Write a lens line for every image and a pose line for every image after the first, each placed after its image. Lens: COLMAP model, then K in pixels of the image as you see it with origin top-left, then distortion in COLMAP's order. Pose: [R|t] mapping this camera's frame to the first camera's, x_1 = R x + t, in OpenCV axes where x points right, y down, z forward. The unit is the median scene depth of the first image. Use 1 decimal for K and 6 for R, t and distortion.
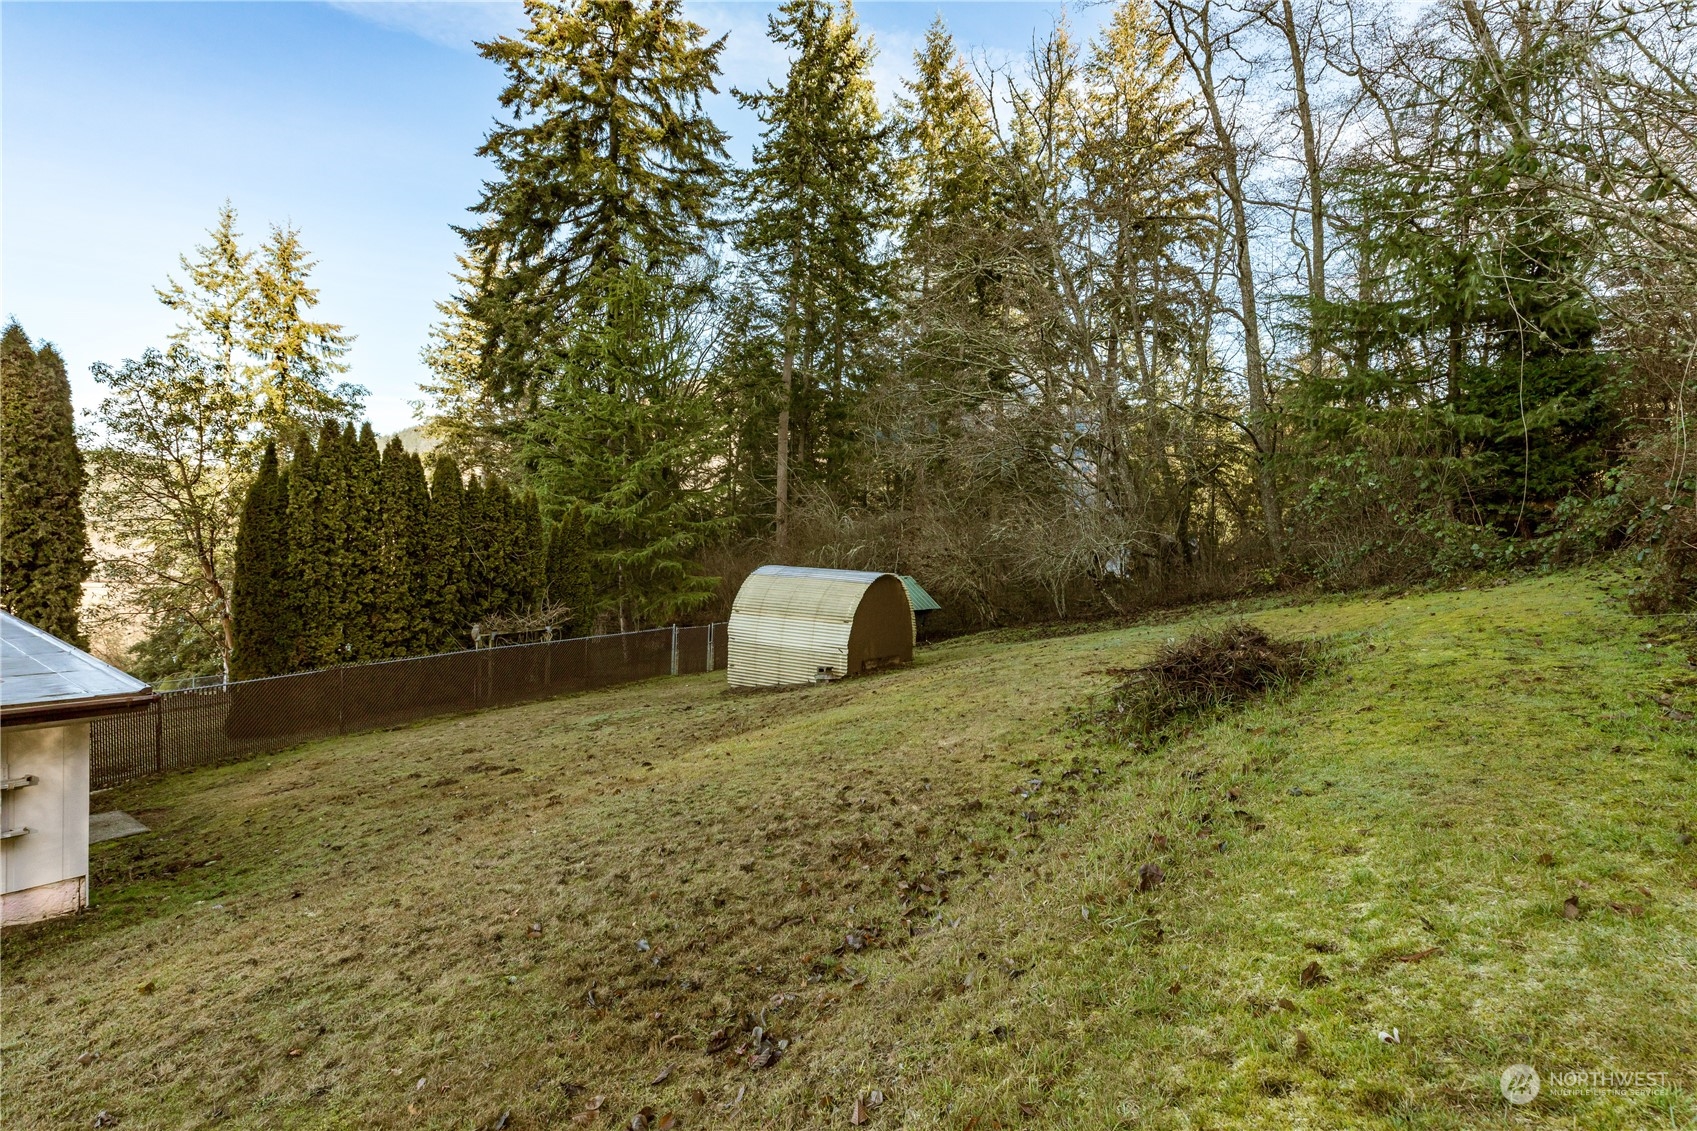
lens RADIAL K [[854.6, 0, 852.2], [0, 854.6, 561.3], [0, 0, 1]] dist [-0.000994, 0.000330]
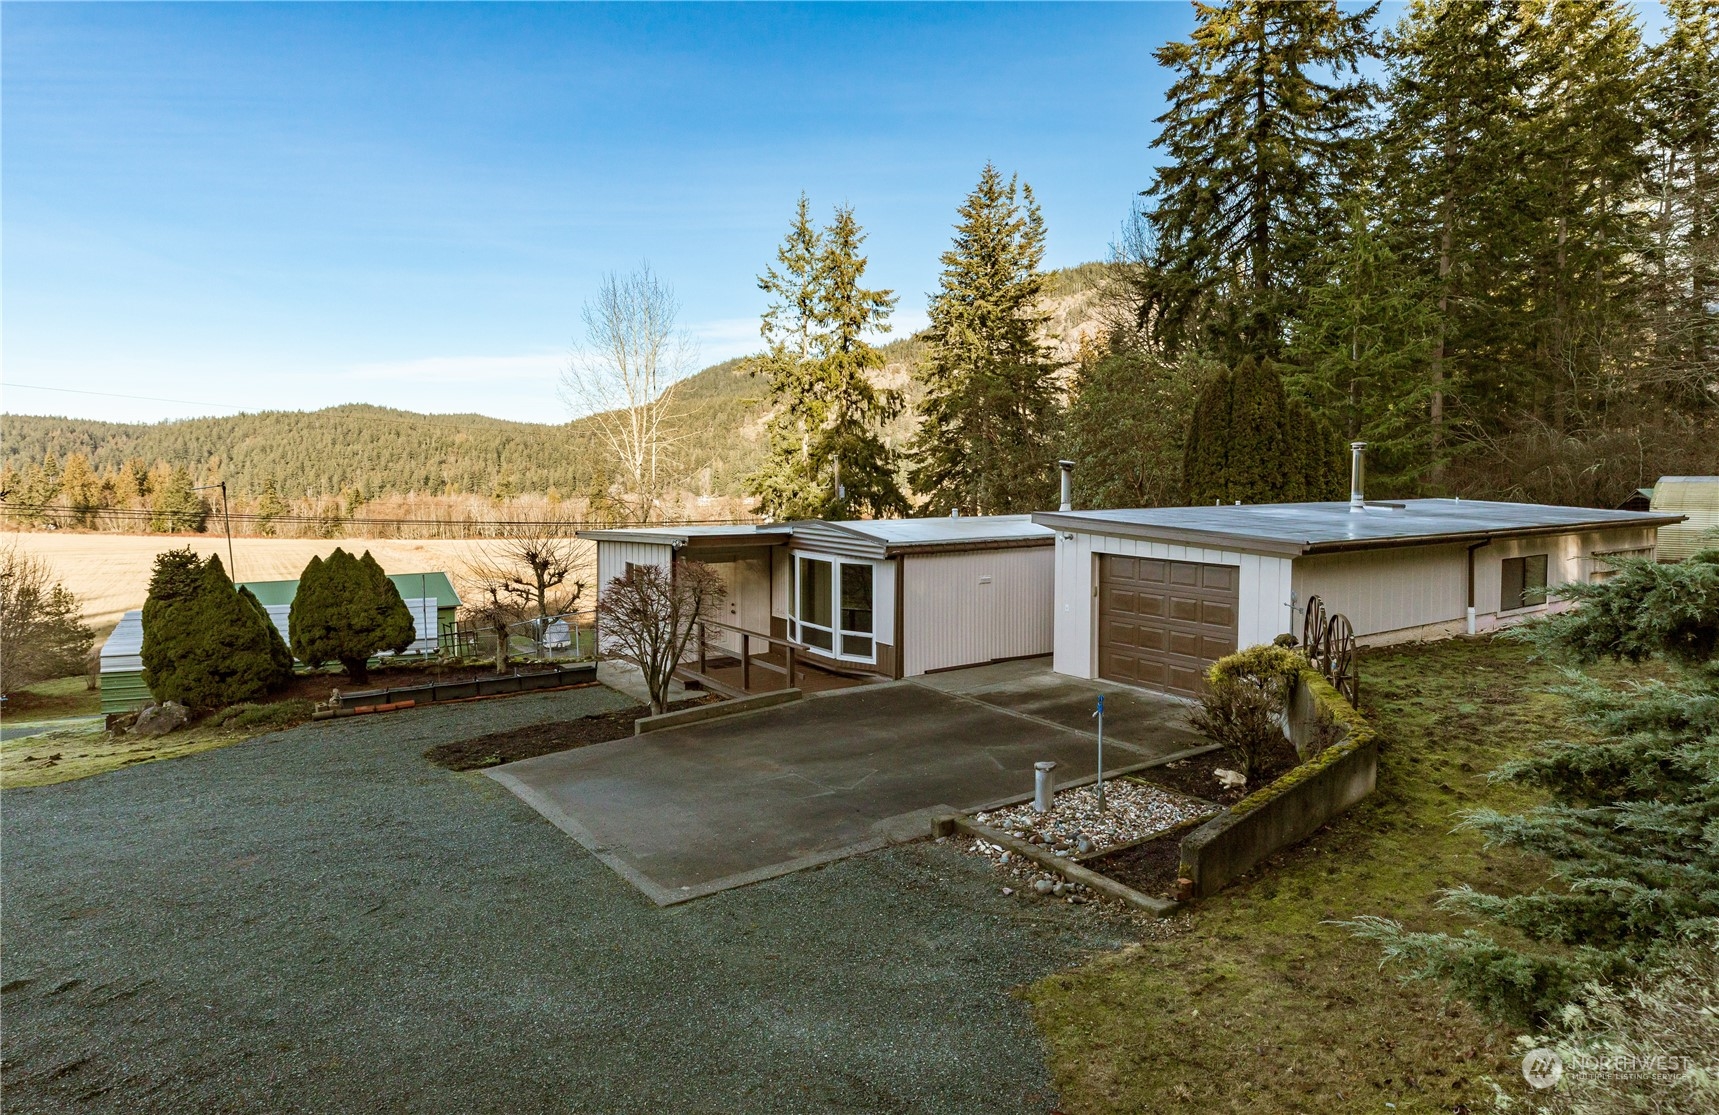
lens RADIAL K [[1031.9, 0, 831.0], [0, 1031.9, 516.4], [0, 0, 1]] dist [0.004826, -0.000424]
pose [[0.934754, -0.025168, -0.354403, -0.225001], [0.029516, 0.999541, 0.006867, 0.005649], [0.354068, -0.016879, 0.935067, -0.307587]]
